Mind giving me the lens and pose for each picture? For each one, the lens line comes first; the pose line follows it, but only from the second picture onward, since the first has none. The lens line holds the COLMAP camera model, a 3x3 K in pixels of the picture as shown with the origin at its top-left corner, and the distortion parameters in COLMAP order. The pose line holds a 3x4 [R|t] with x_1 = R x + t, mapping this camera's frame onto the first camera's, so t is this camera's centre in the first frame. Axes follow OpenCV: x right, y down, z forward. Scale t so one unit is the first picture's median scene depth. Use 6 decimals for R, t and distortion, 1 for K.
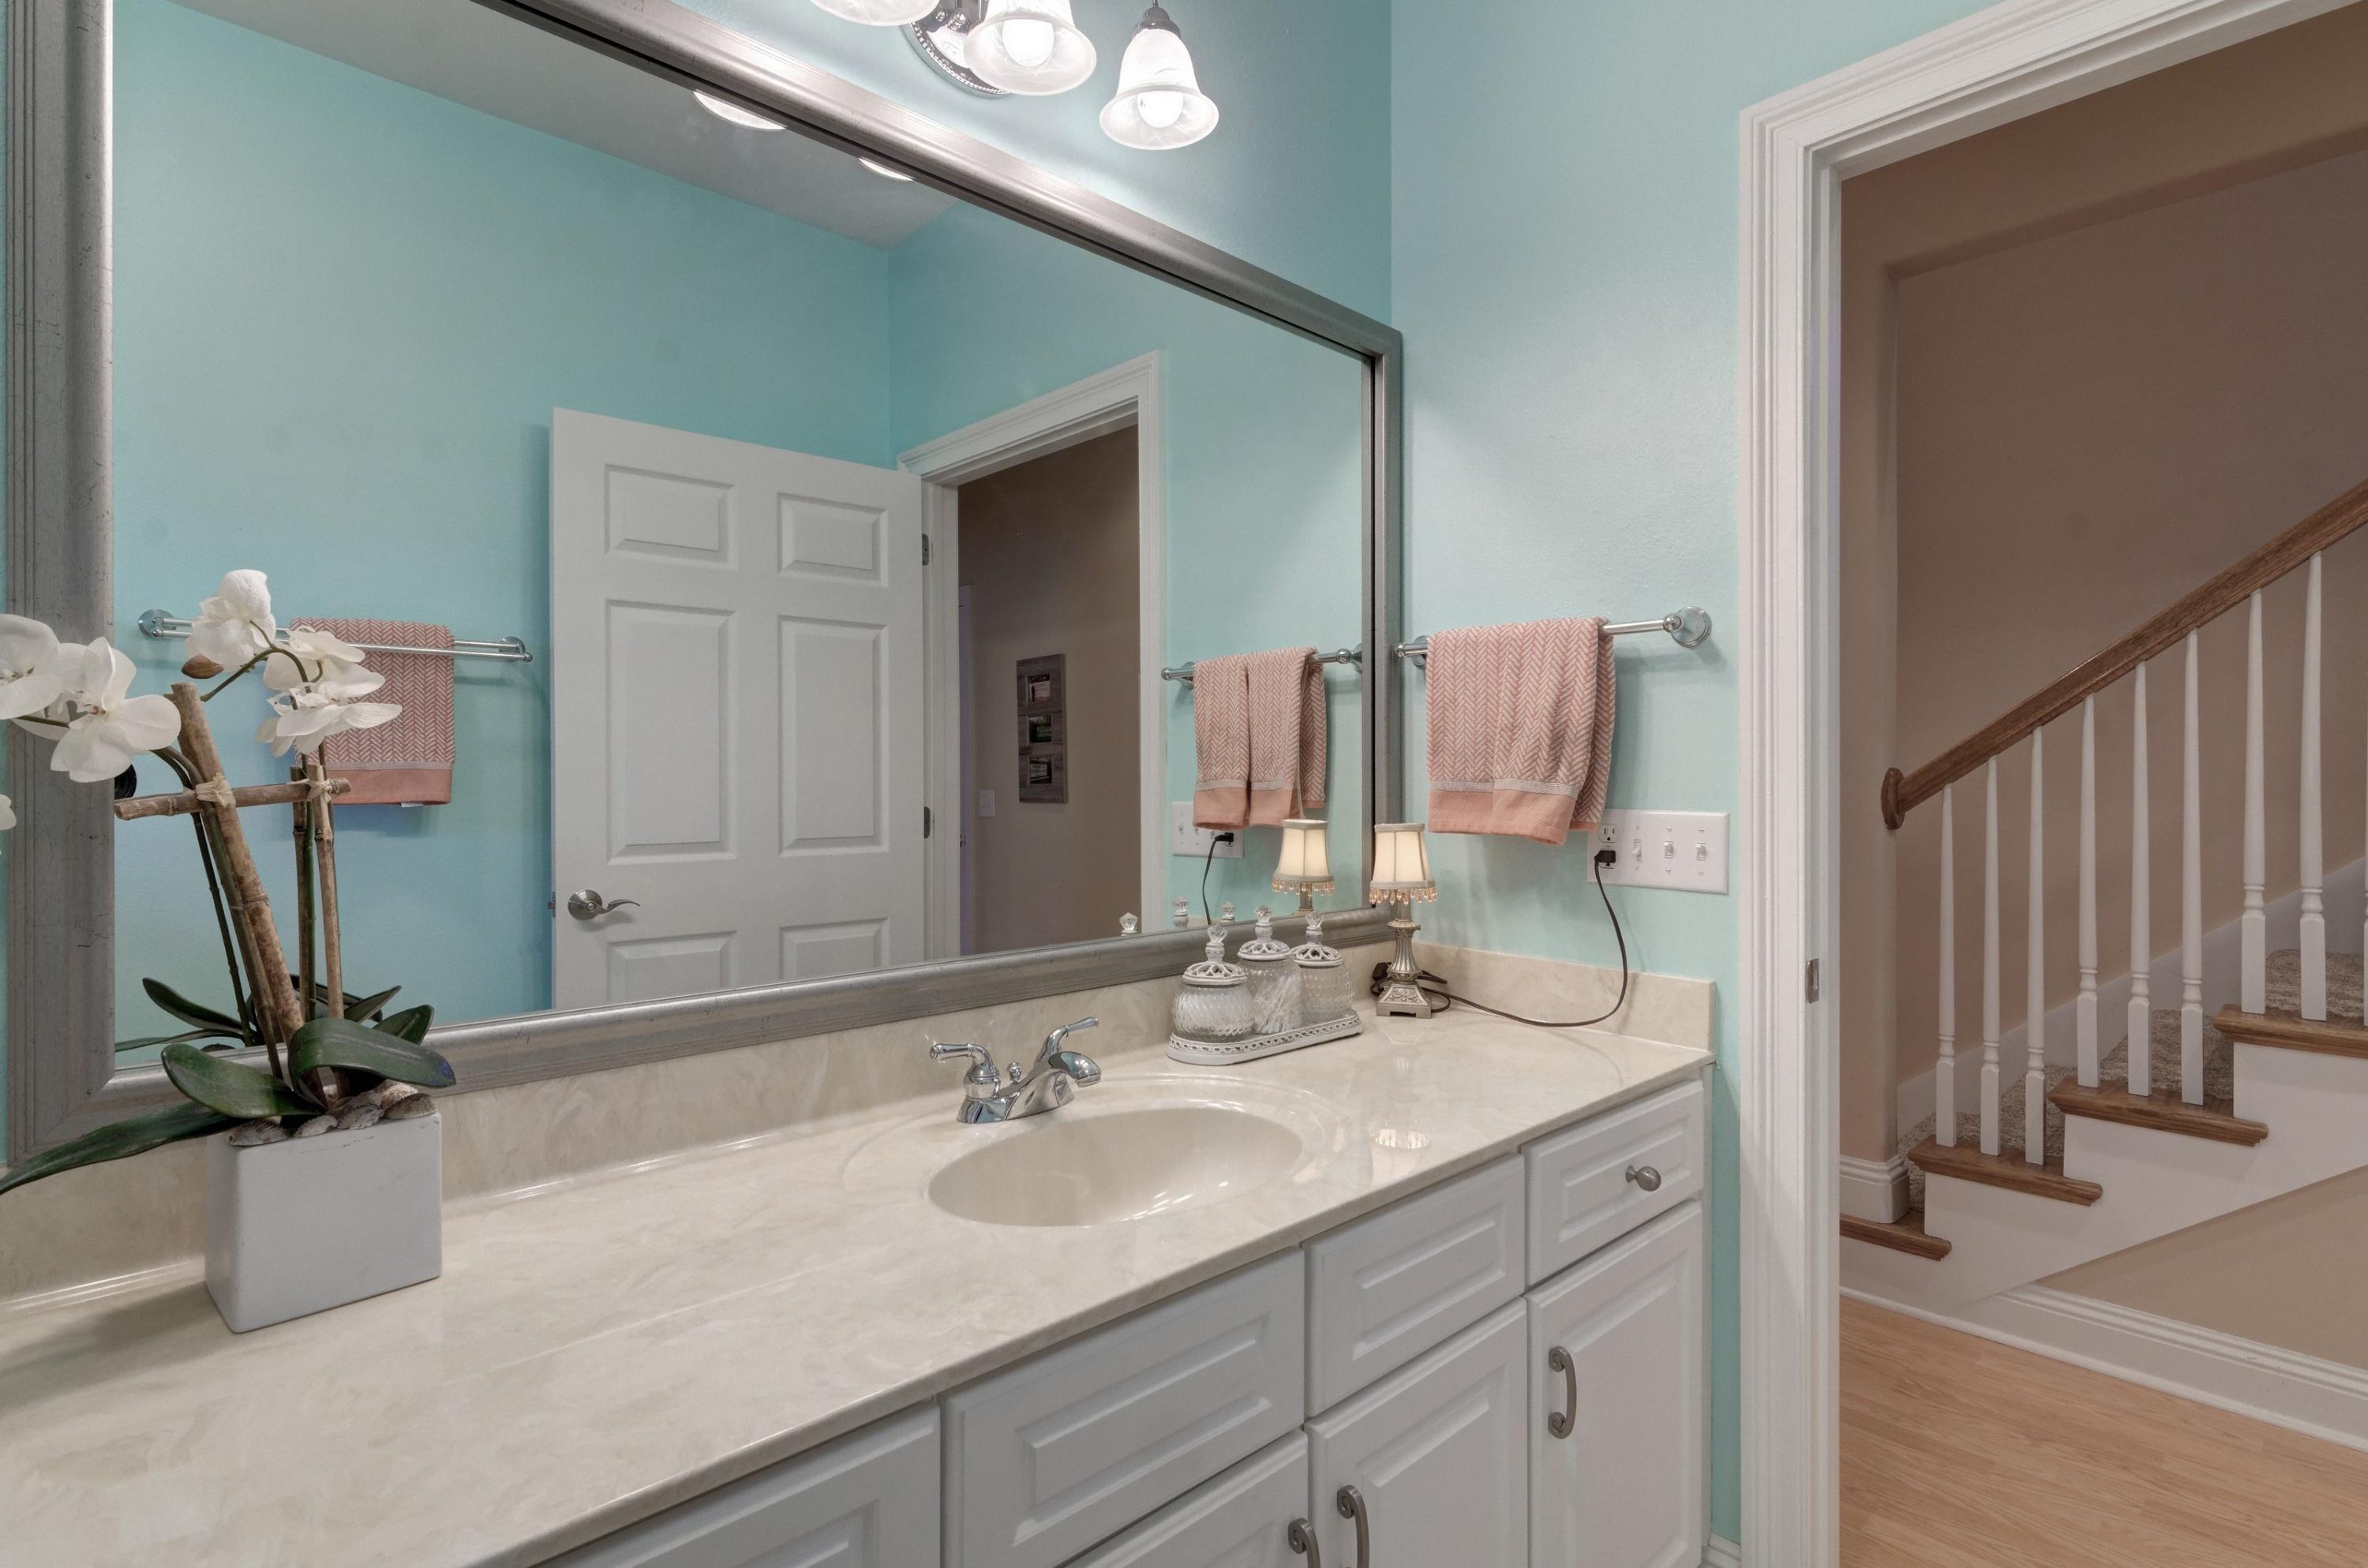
lens RADIAL K [[1134.3, 0, 1174.9], [0, 1134.3, 790.1], [0, 0, 1]] dist [0.005811, -0.002622]
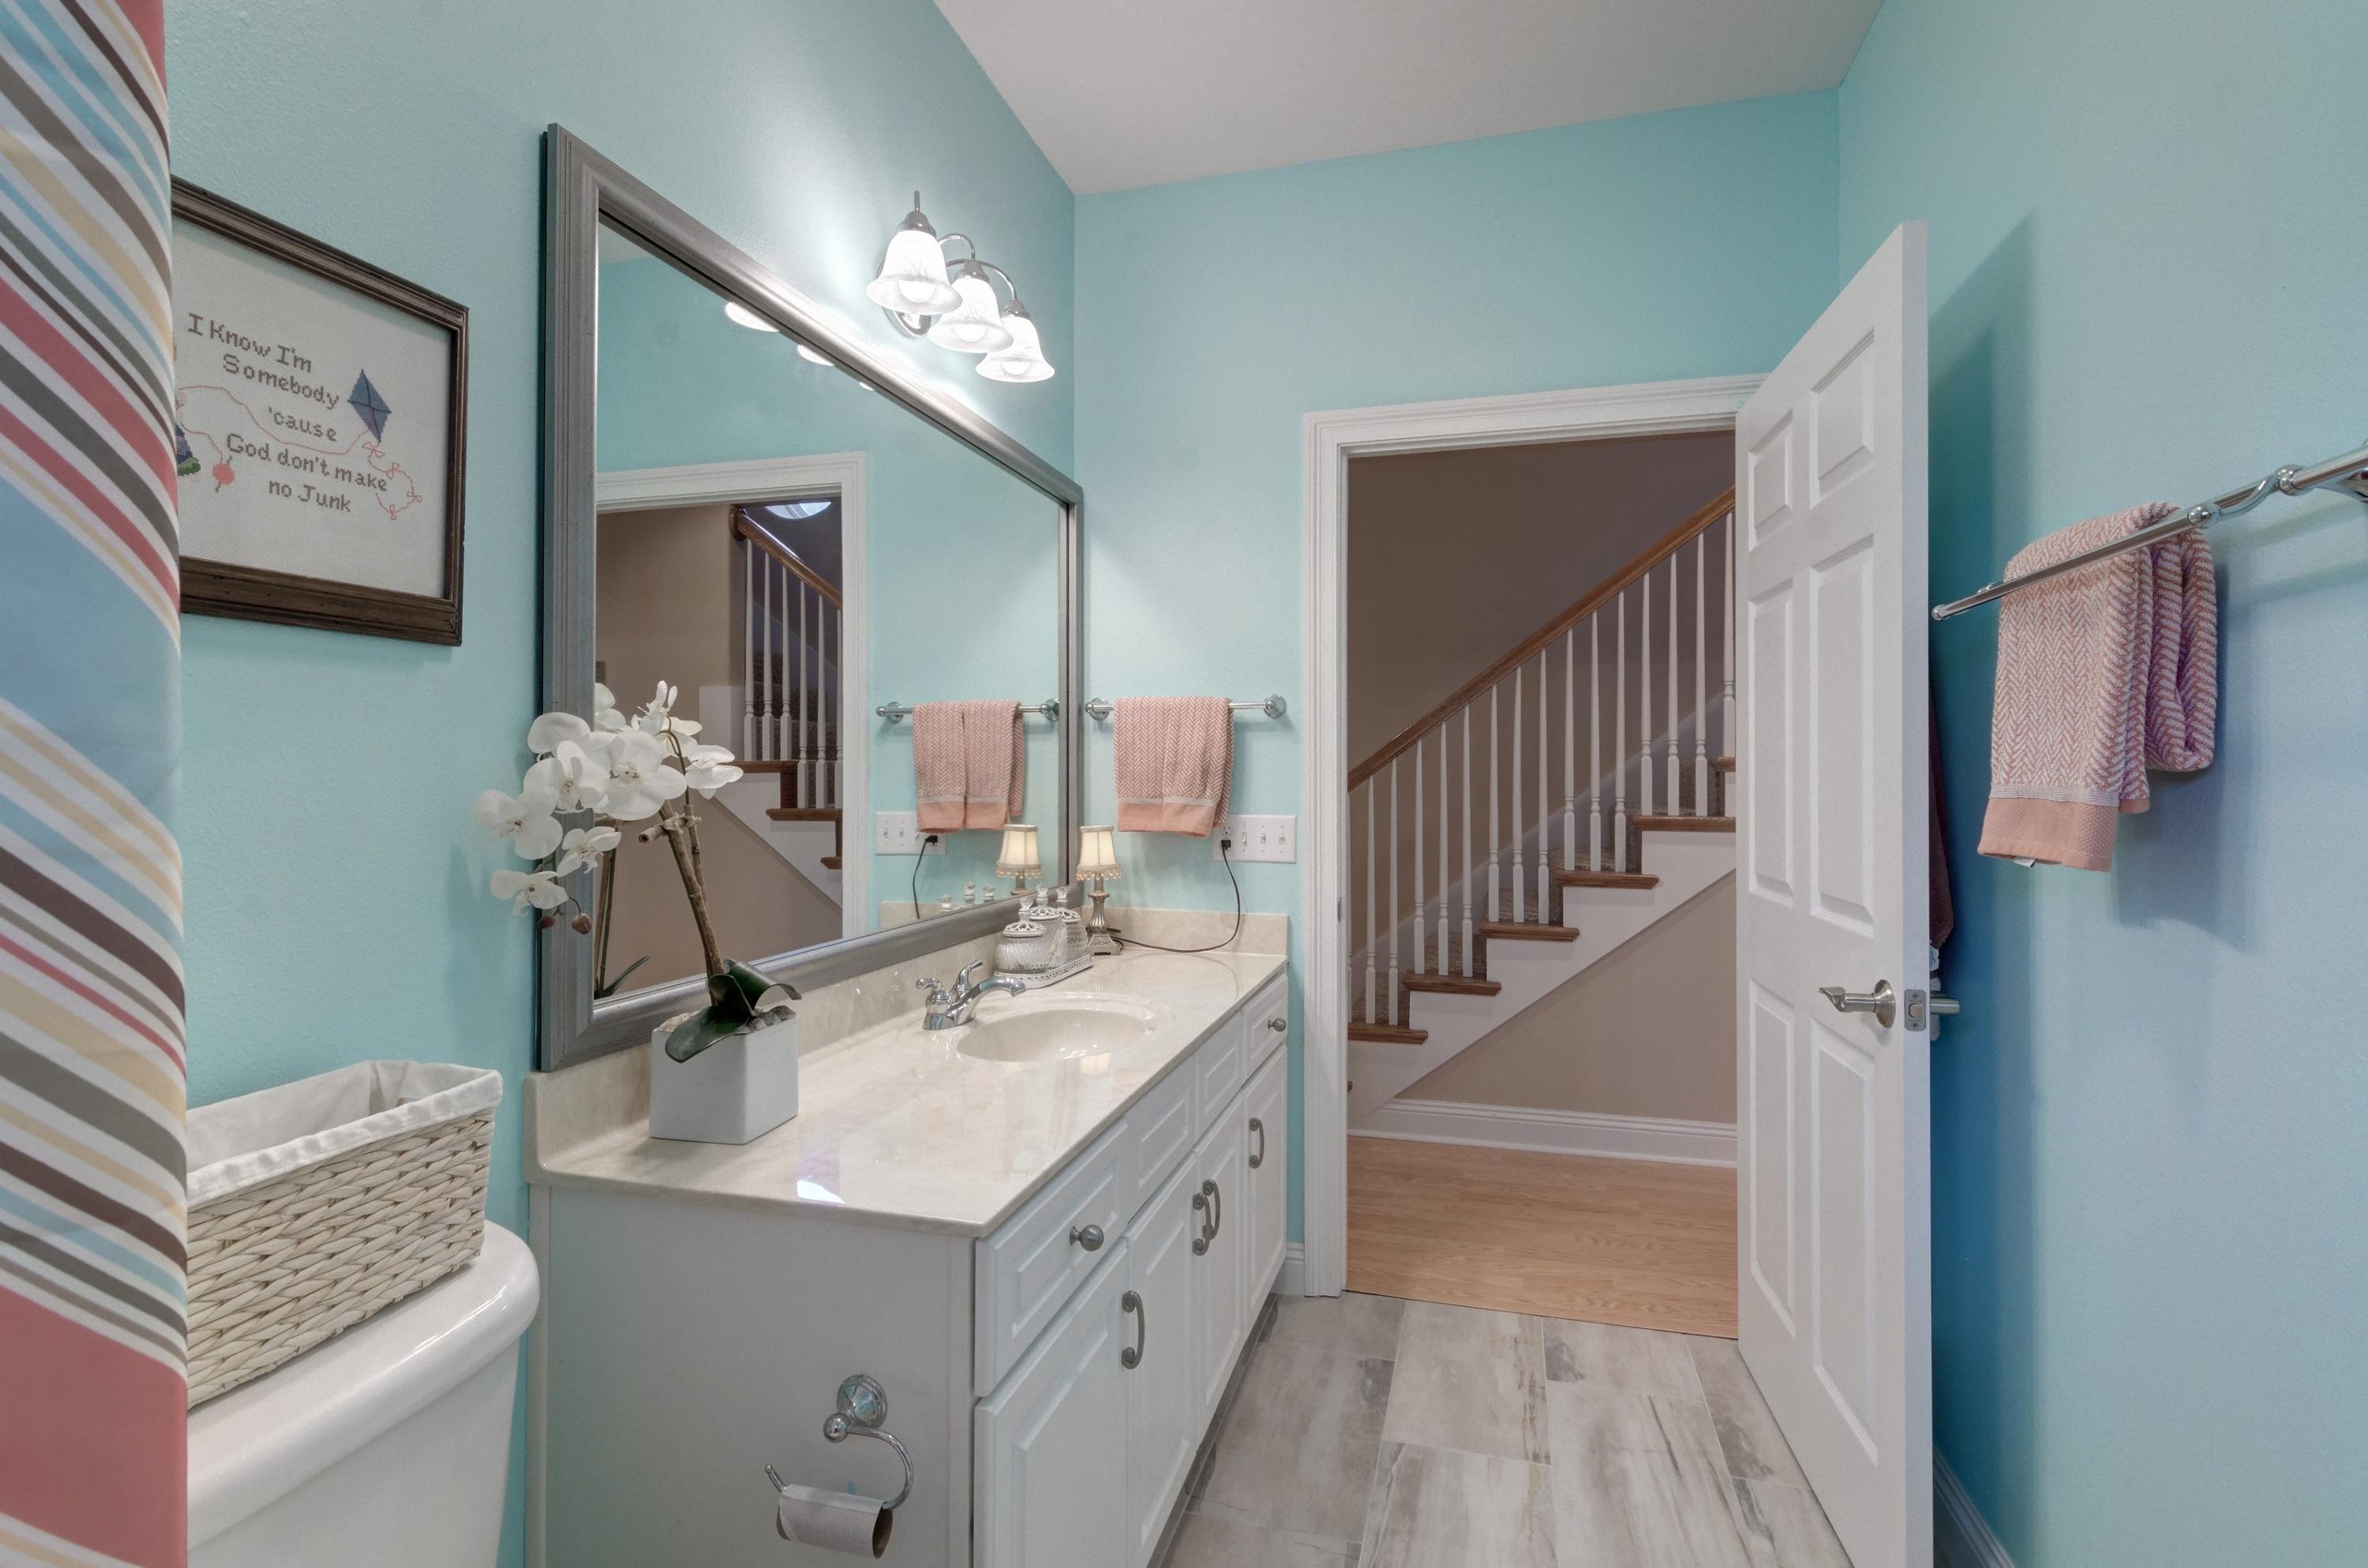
lens RADIAL K [[1134.3, 0, 1180.5], [0, 1134.3, 781.6], [0, 0, 1]] dist [0.005811, -0.002622]
pose [[0.856319, -0.000807, 0.516447, -0.477601], [0.003536, 0.999984, -0.004301, -0.021951], [-0.516435, 0.005510, 0.856309, -0.330015]]
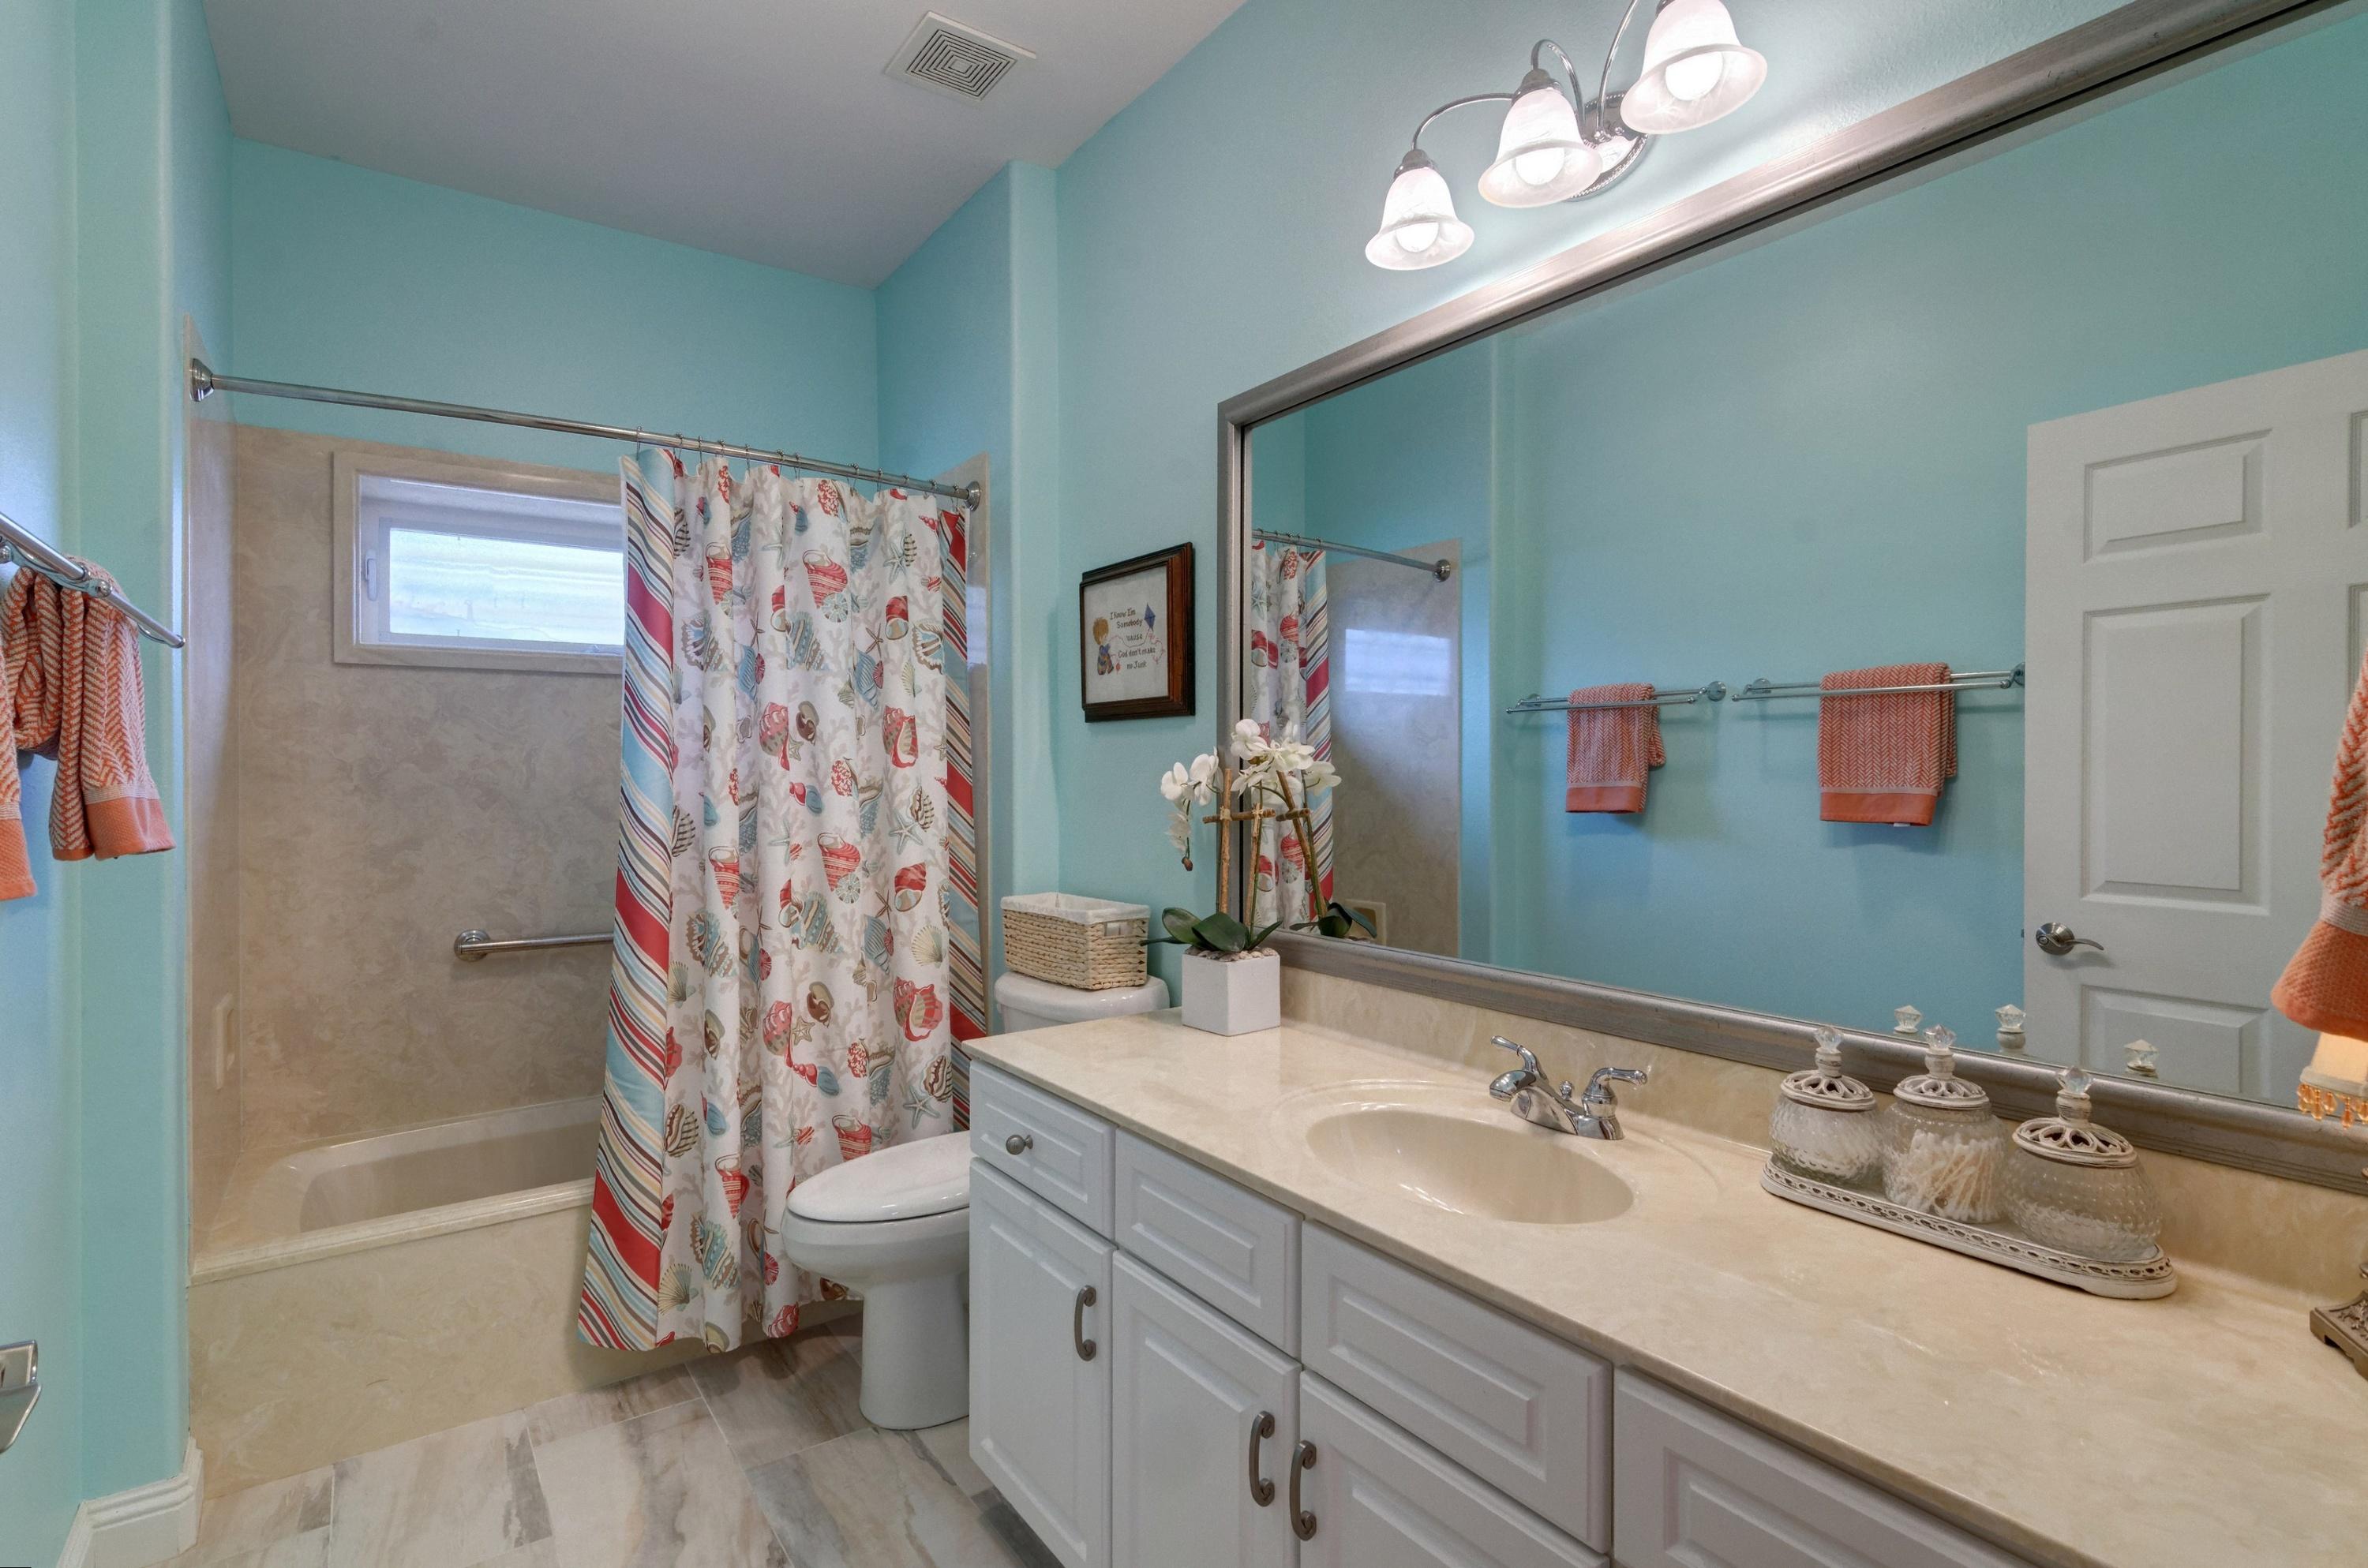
lens RADIAL K [[1134.3, 0, 1178.6], [0, 1134.3, 782.1], [0, 0, 1]] dist [0.005811, -0.002622]
pose [[-0.129588, 0.007610, -0.991539, 0.728689], [-0.014327, 0.999852, 0.009546, -0.040309], [0.991464, 0.015443, -0.129460, 0.558892]]
